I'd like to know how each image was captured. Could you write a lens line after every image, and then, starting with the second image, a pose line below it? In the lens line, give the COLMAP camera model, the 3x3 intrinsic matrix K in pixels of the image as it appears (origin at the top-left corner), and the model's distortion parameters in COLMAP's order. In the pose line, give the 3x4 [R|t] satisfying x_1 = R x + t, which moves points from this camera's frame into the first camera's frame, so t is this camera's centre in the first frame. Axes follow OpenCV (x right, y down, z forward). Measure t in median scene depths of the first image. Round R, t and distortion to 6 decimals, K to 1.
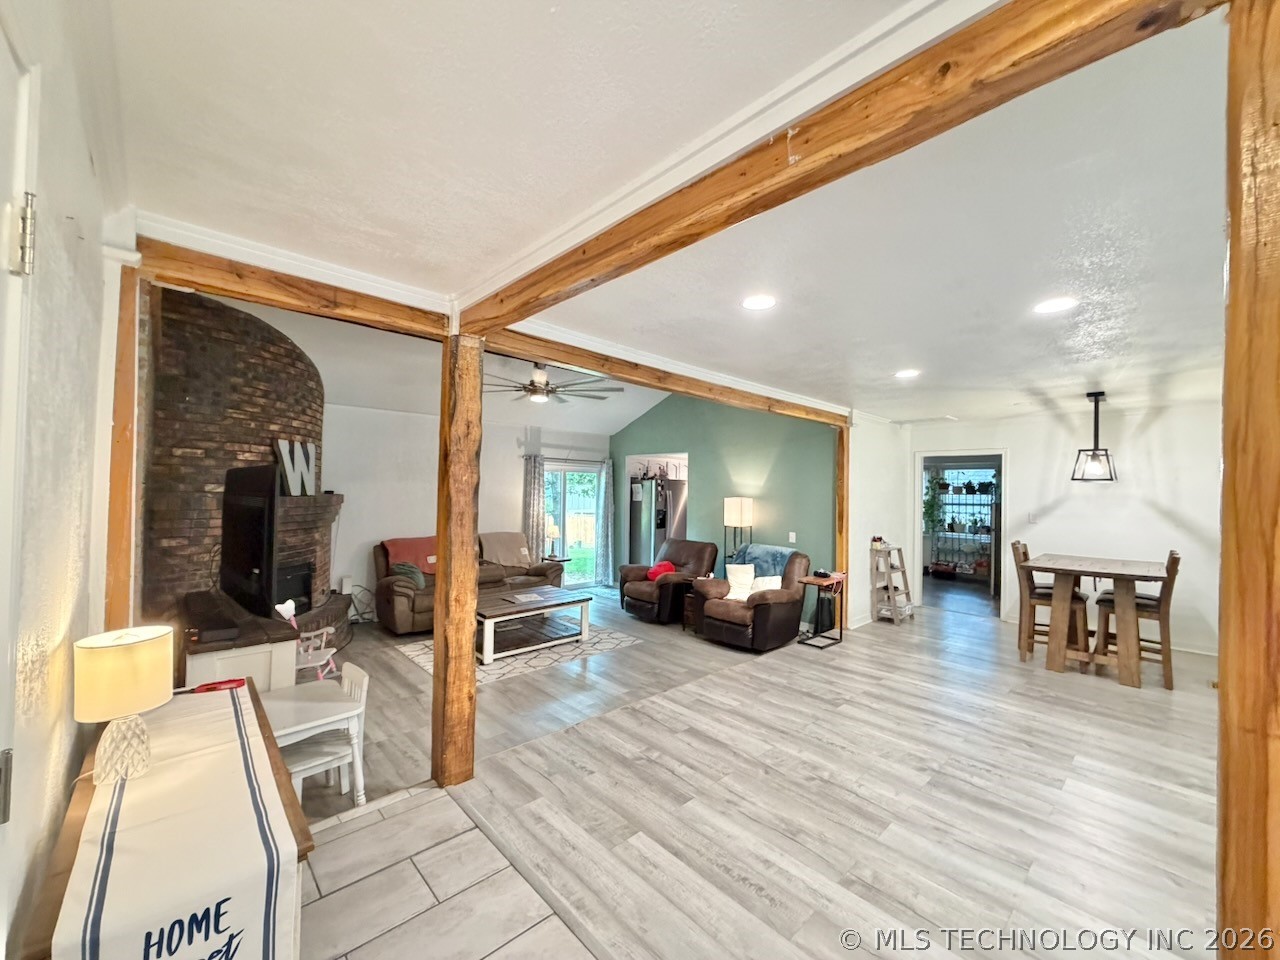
lens RADIAL K [[509.2, 0, 636.6], [0, 509.2, 480.1], [0, 0, 1]] dist [0.000856, -0.000249]
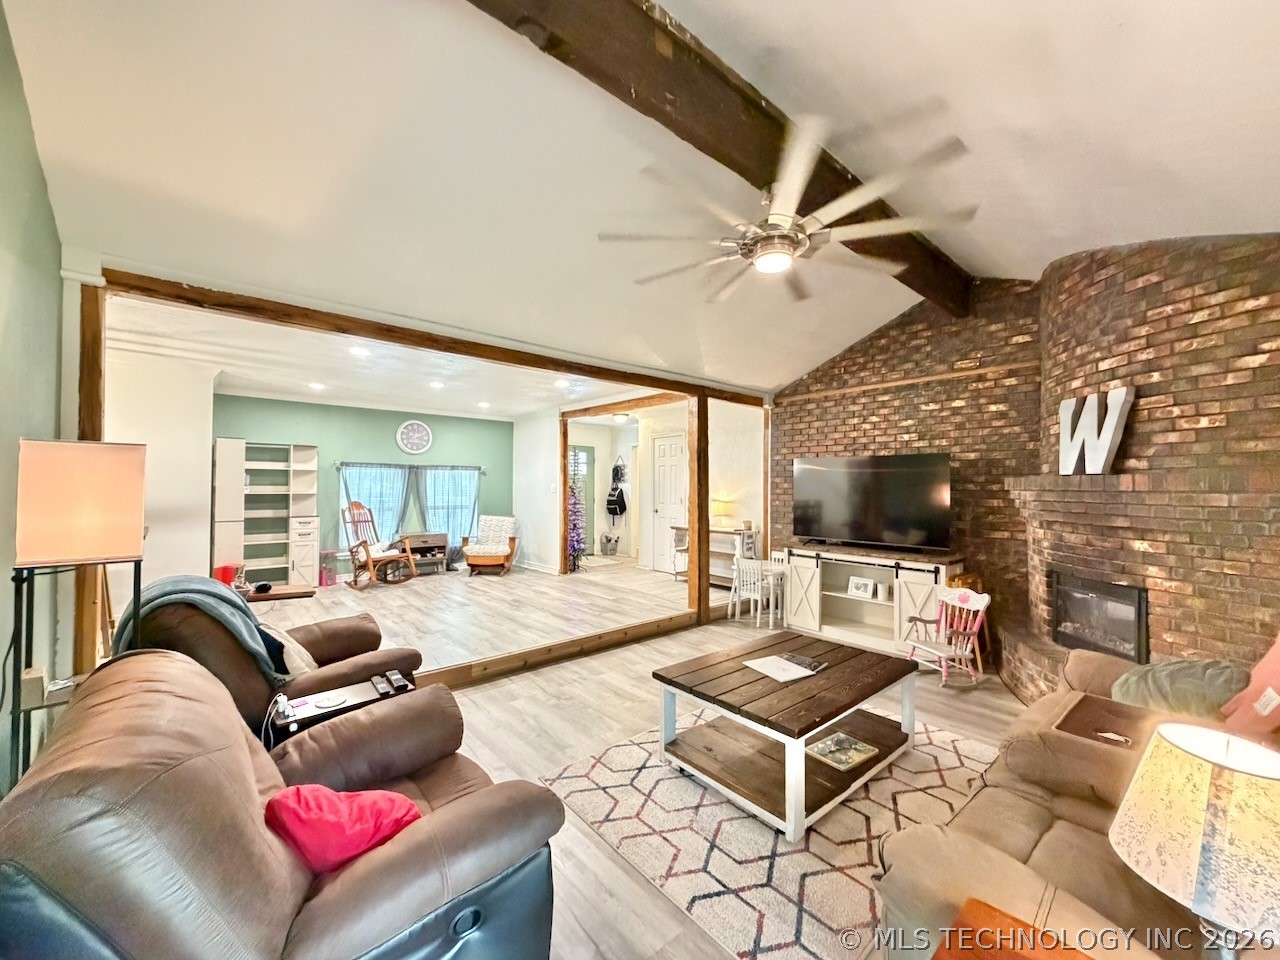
lens RADIAL K [[509.2, 0, 636.6], [0, 509.2, 480.1], [0, 0, 1]] dist [0.000856, -0.000249]
pose [[-0.999008, -0.023639, 0.037737, -0.107675], [-0.024853, 0.999177, -0.032050, 0.081452], [-0.036949, -0.032957, -0.998774, 1.864531]]
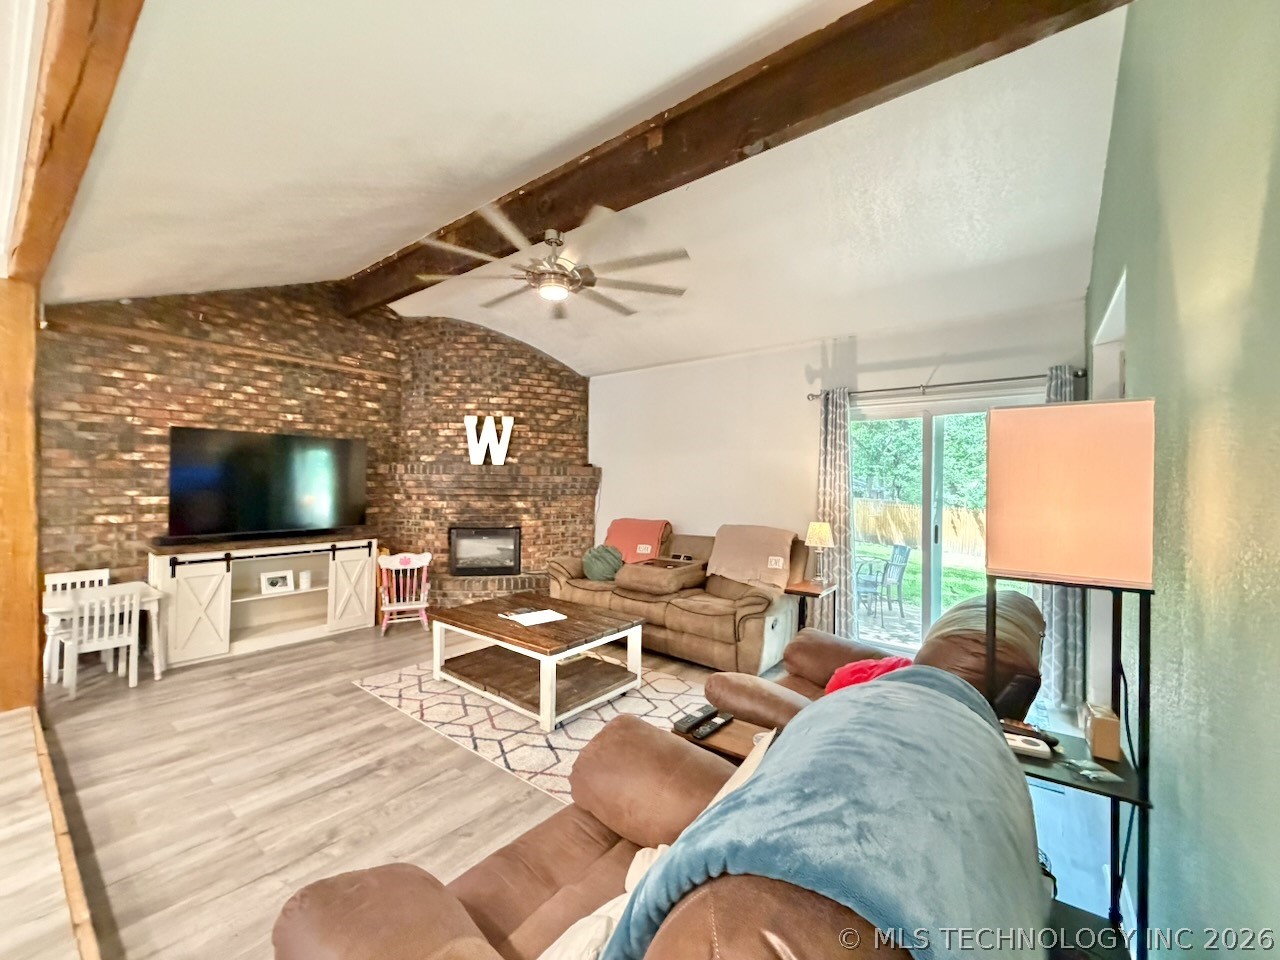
lens RADIAL K [[509.2, 0, 636.6], [0, 509.2, 480.1], [0, 0, 1]] dist [0.000856, -0.000249]
pose [[0.156952, -0.015504, -0.987484, 0.524279], [0.009359, 0.999855, -0.014211, 0.090497], [0.987562, -0.007011, 0.157075, 1.261532]]
